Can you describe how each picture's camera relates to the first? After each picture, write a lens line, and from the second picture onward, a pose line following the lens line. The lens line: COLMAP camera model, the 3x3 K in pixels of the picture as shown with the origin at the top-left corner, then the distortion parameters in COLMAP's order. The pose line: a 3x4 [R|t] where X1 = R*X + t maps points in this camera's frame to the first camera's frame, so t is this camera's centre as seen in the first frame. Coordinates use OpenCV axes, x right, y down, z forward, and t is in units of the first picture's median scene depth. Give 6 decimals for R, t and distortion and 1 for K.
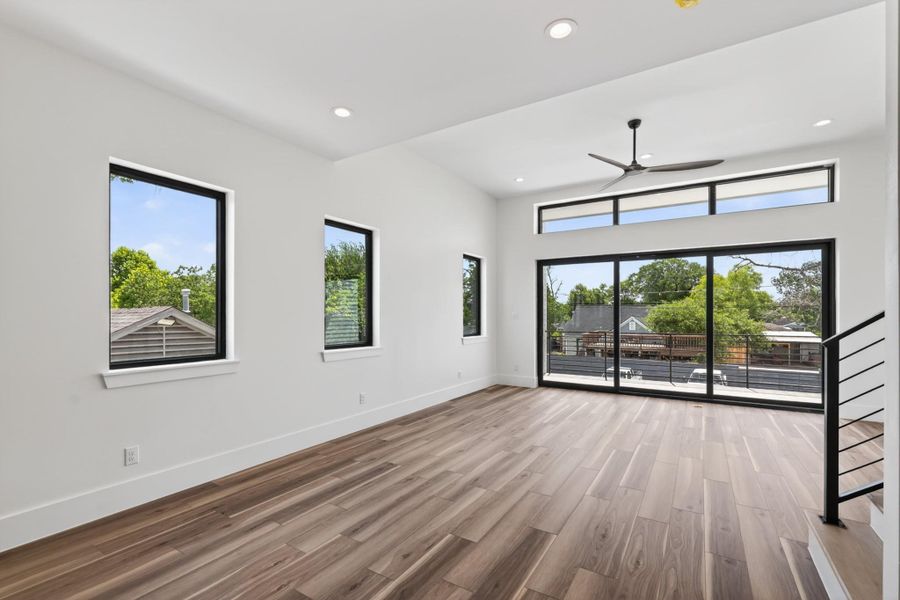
lens RADIAL K [[402.5, 0, 447.9], [0, 402.5, 312.0], [0, 0, 1]] dist [-0.005755, -0.000006]
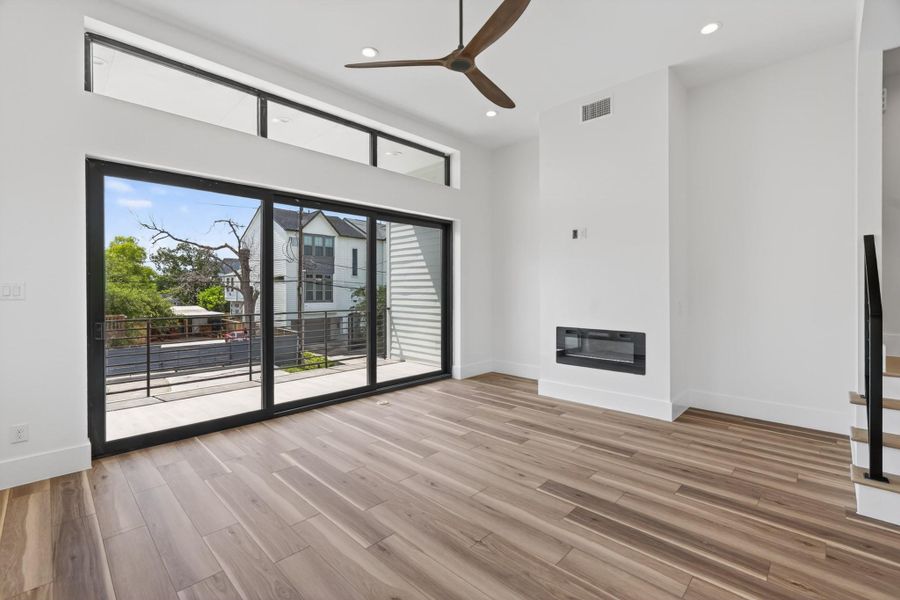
lens RADIAL K [[397.7, 0, 446.0], [0, 397.7, 290.9], [0, 0, 1]] dist [-0.001053, 0.000234]
pose [[0.216641, -0.003757, 0.976244, -0.150961], [-0.003221, 0.999984, 0.004563, 0.008205], [-0.976246, -0.004133, 0.216626, 0.855814]]
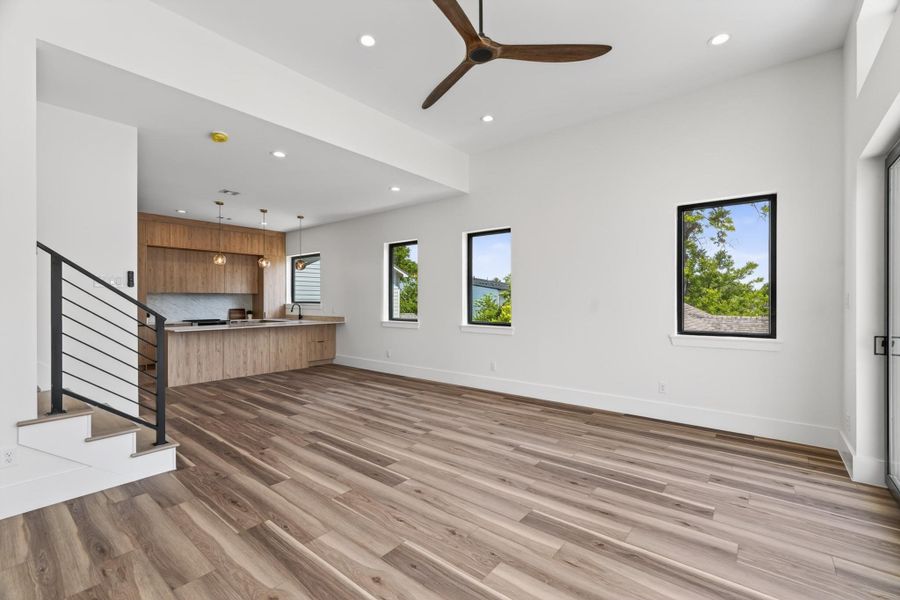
lens RADIAL K [[395.4, 0, 450.0], [0, 395.4, 300.0], [0, 0, 1]] dist [-0.004267, -0.000093]
pose [[-0.121054, -0.002227, -0.992643, 0.999423], [0.006283, 0.999976, -0.003009, 0.010118], [0.992626, -0.006601, -0.121038, 0.988197]]
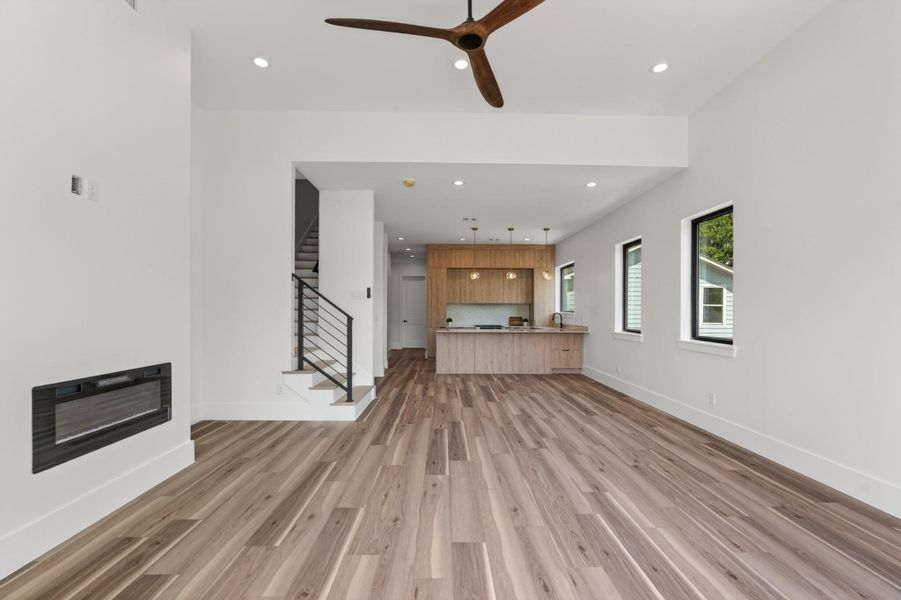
lens RADIAL K [[402.9, 0, 448.4], [0, 402.9, 312.1], [0, 0, 1]] dist [-0.005755, -0.000006]
pose [[-0.839856, -0.004136, -0.542794, 0.756834], [-0.002456, 0.999990, -0.003820, 0.023285], [0.542804, -0.001875, -0.839857, 1.394735]]
